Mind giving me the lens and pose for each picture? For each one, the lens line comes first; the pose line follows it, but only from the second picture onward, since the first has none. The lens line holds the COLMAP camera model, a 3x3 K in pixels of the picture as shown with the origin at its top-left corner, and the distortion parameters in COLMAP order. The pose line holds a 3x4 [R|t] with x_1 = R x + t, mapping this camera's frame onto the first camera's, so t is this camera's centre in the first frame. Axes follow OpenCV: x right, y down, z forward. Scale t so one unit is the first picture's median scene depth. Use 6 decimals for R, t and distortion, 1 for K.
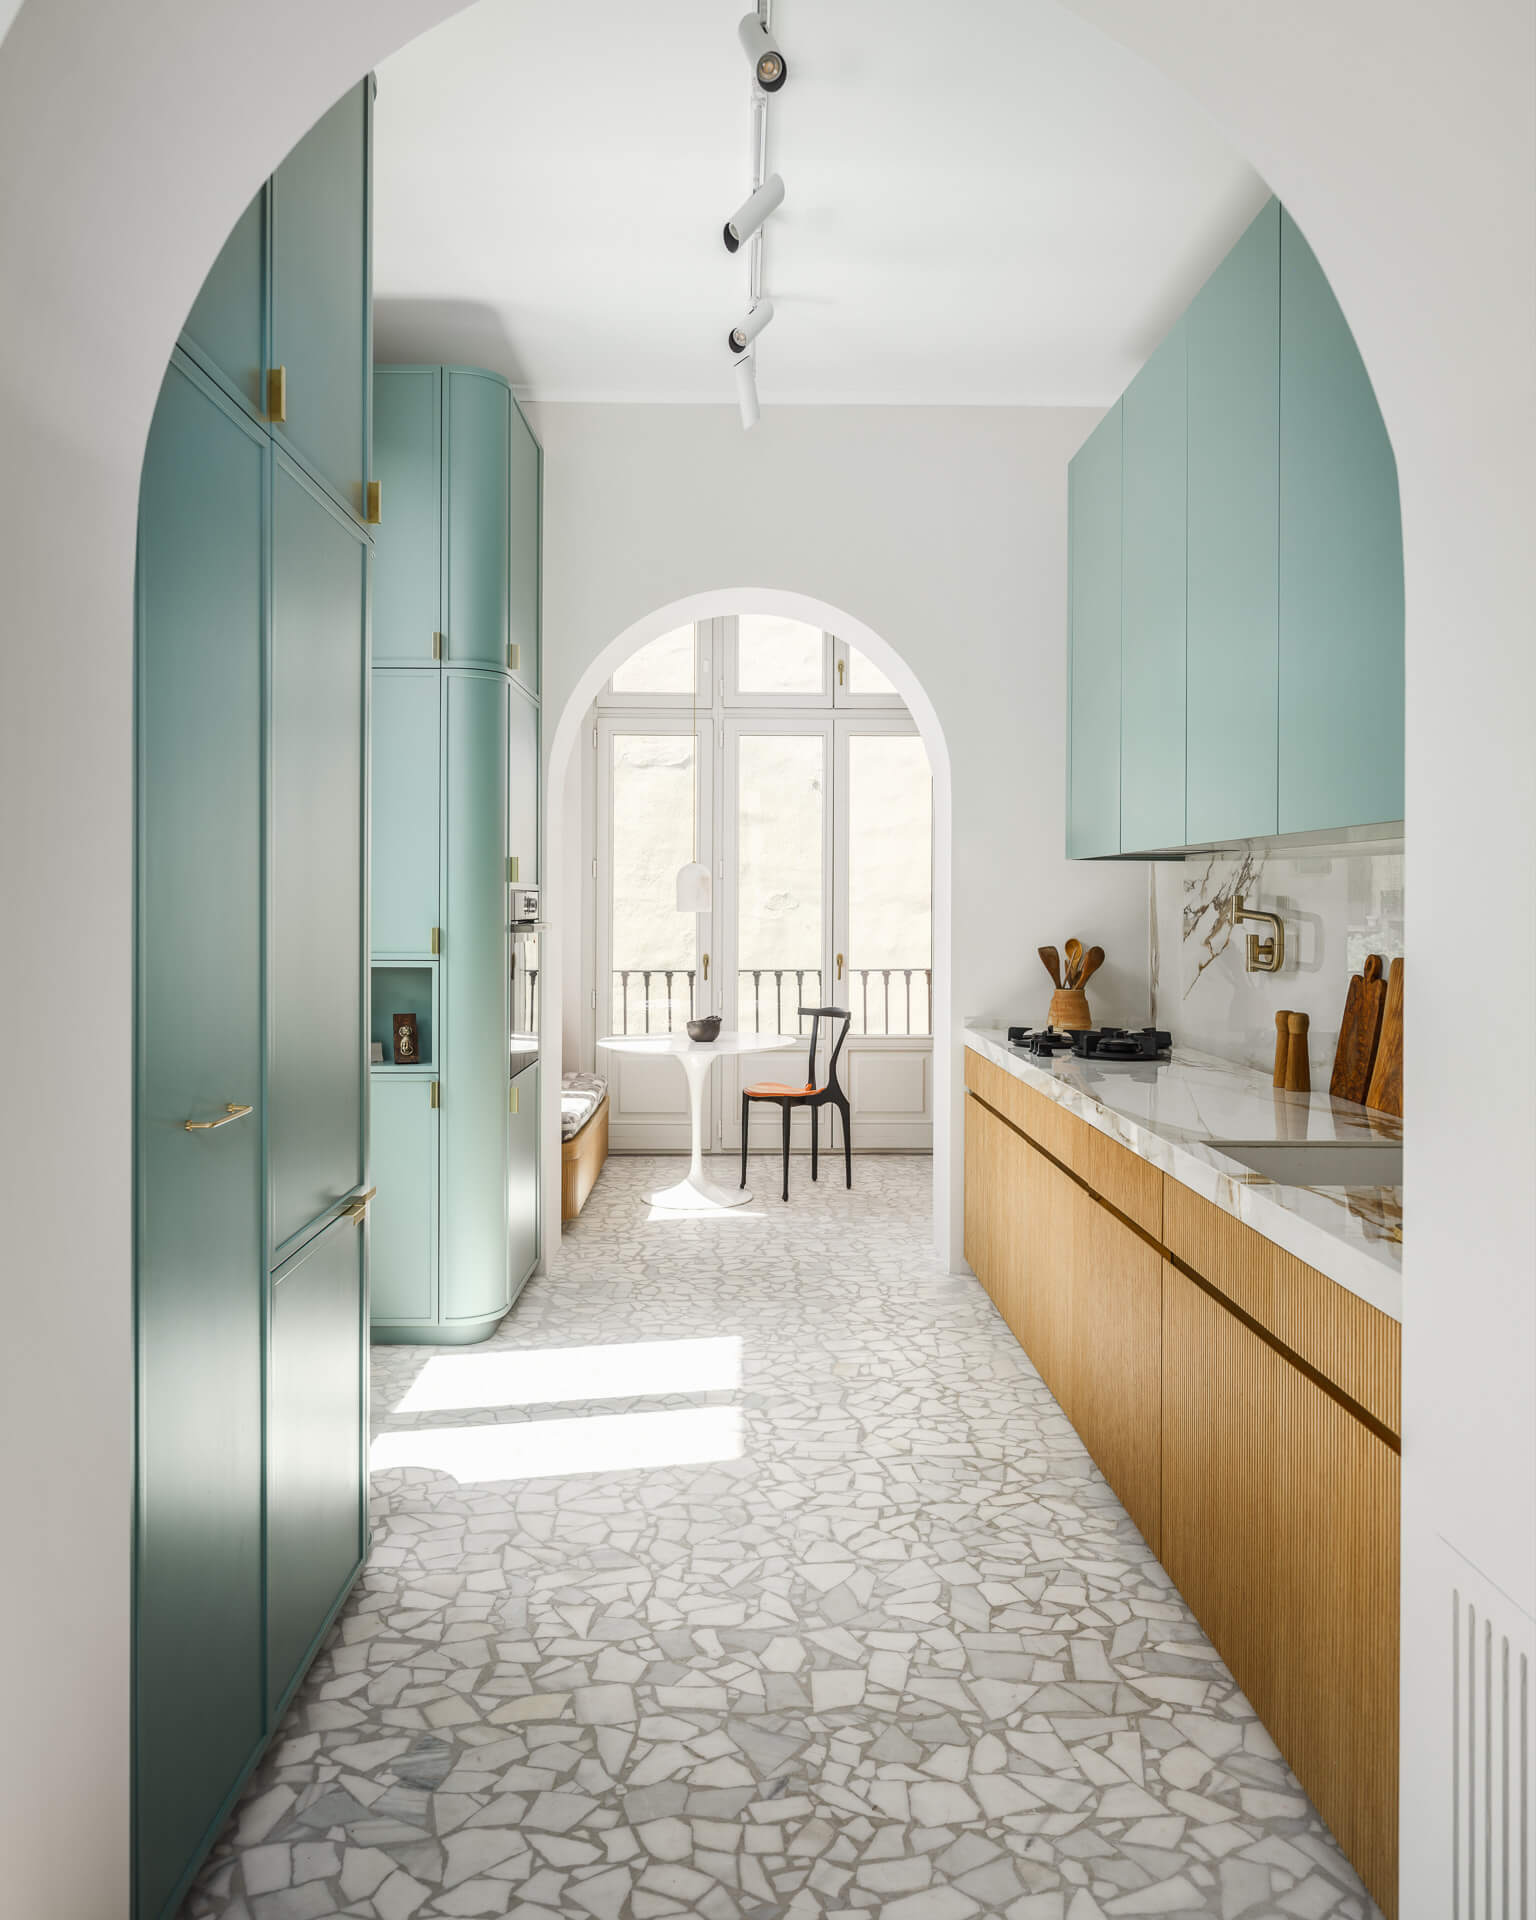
lens RADIAL K [[1443.1, 0, 768.6], [0, 1443.1, 954.7], [0, 0, 1]] dist [-0.006573, 0.001893]
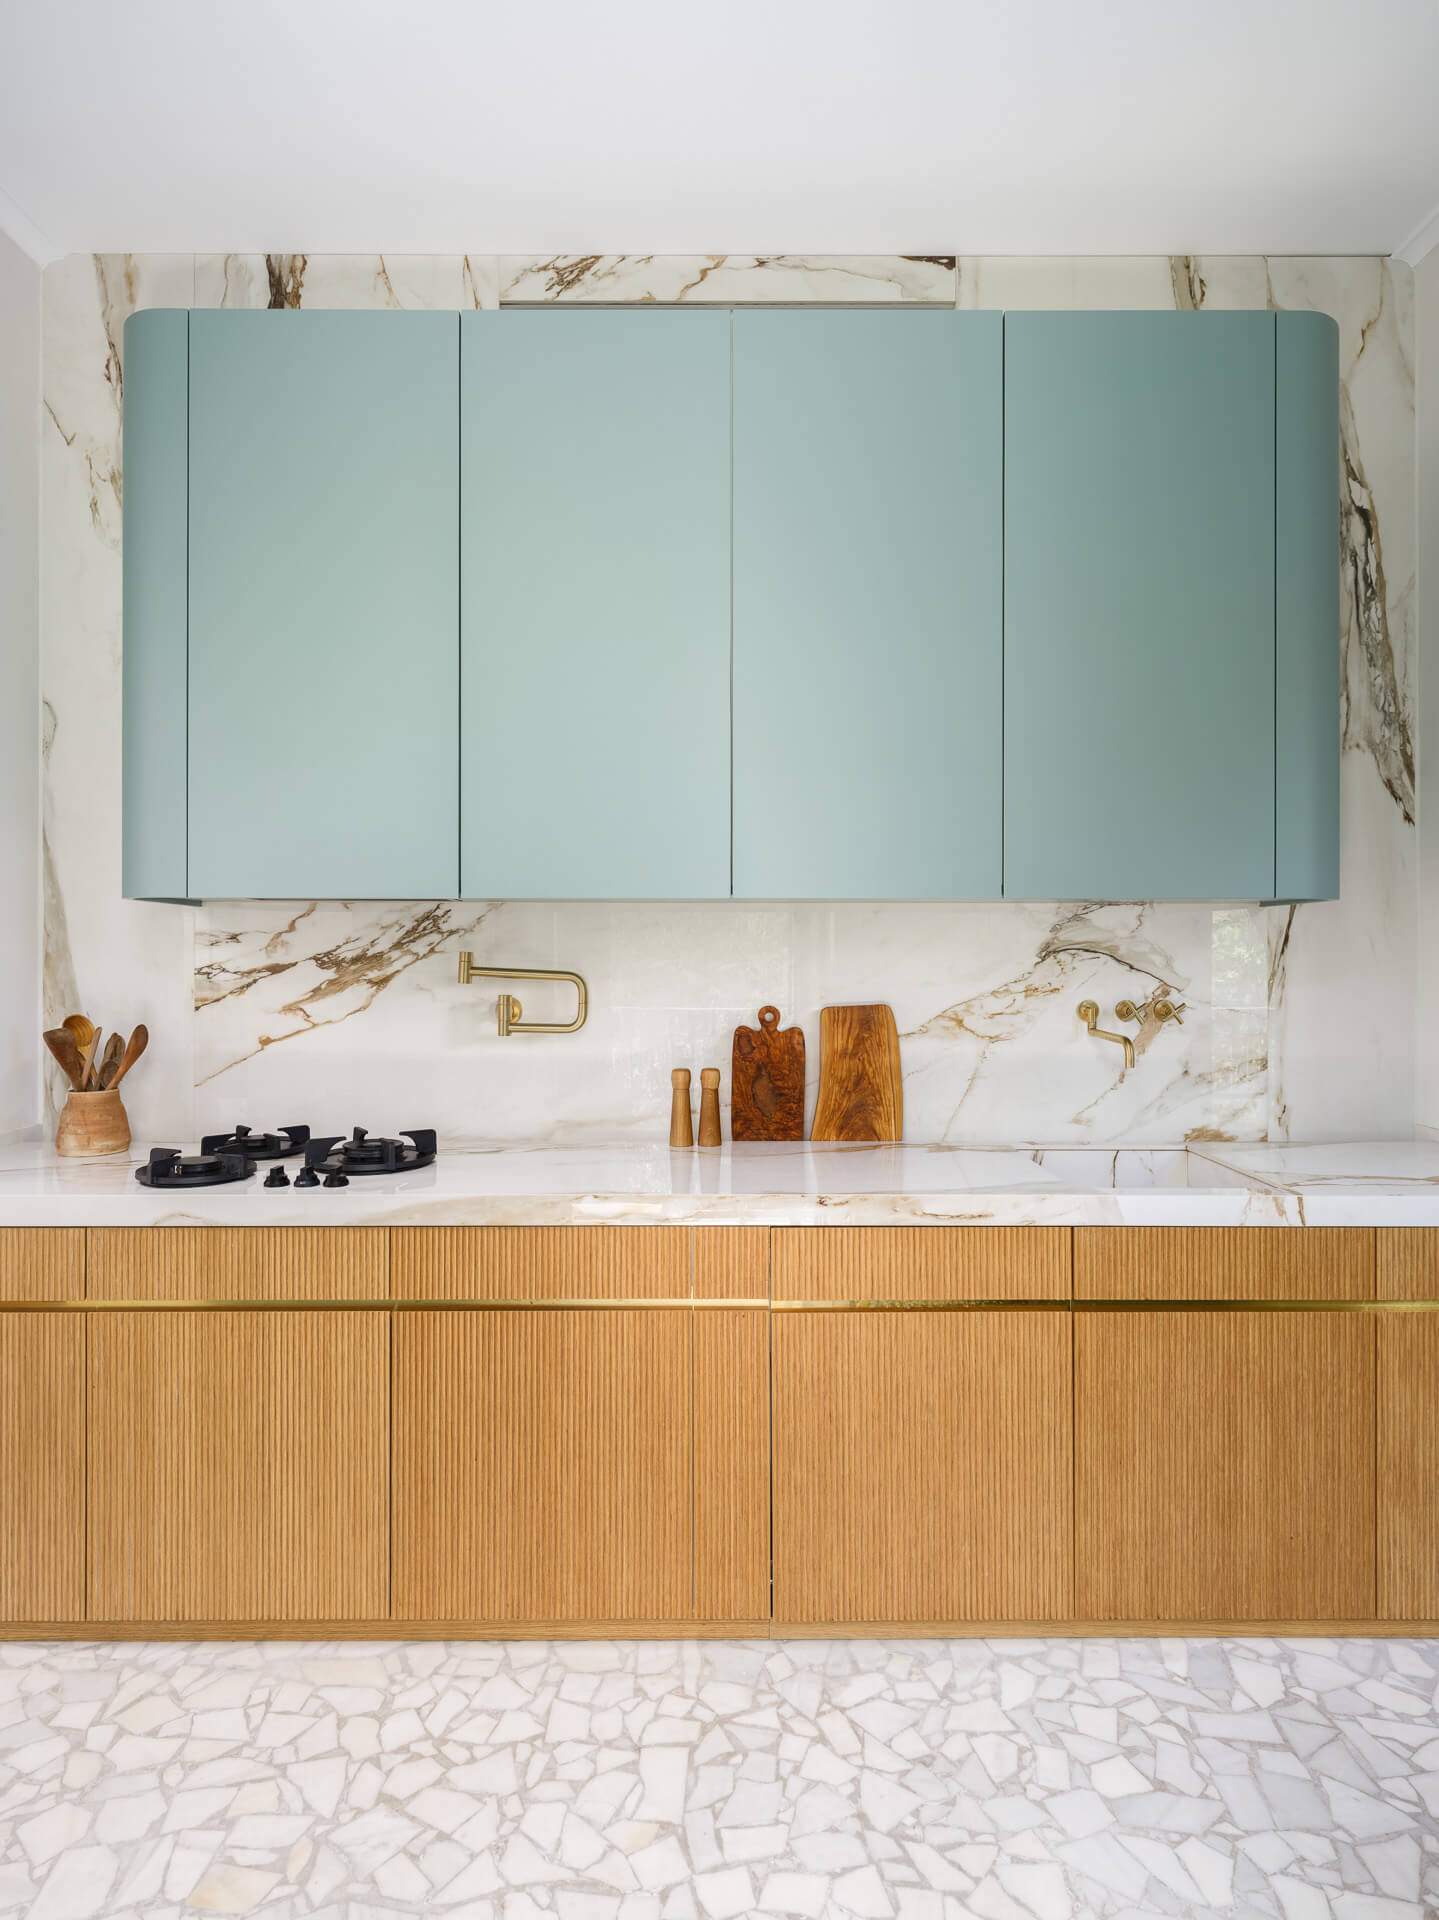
lens RADIAL K [[1049.5, 0, 719.4], [0, 1049.5, 956.2], [0, 0, 1]] dist [0.002388, 0.001033]
pose [[0.019304, 0.006173, 0.999795, -0.437039], [0.039053, 0.999213, -0.006924, -0.037748], [-0.999051, 0.039178, 0.019048, 1.144118]]
